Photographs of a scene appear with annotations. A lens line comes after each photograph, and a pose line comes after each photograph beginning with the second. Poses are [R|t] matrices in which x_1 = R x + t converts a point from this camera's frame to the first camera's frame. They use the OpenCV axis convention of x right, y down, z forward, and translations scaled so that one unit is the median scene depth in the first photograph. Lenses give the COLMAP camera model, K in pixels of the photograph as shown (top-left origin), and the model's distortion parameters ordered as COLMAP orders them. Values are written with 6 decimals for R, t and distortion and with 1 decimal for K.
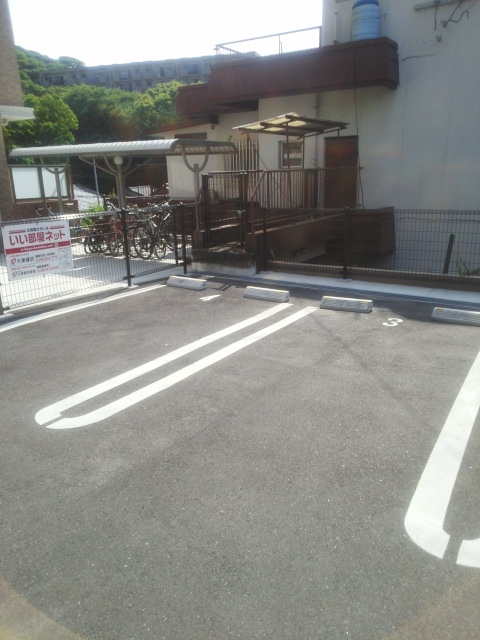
lens RADIAL K [[511.8, 0, 240.0], [0, 511.8, 321.0], [0, 0, 1]] dist [0.002900, 0.001357]
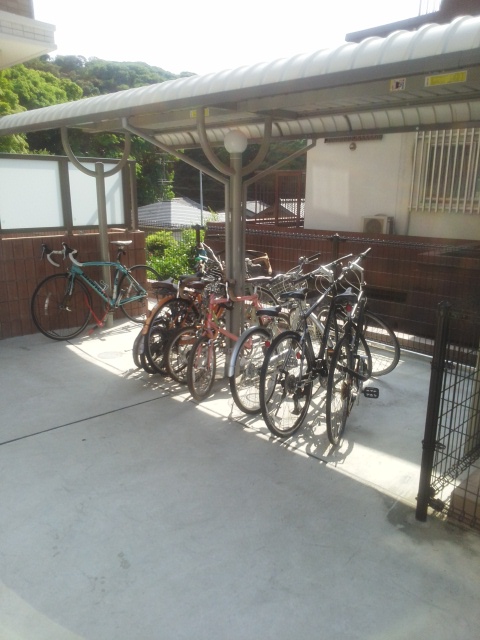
lens RADIAL K [[511.8, 0, 240.2], [0, 511.8, 320.1], [0, 0, 1]] dist [0.002900, 0.001357]
pose [[0.979883, 0.076763, -0.184222, -0.140531], [-0.082305, 0.996350, -0.022618, -0.159275], [0.181813, 0.037325, 0.982624, 0.576343]]
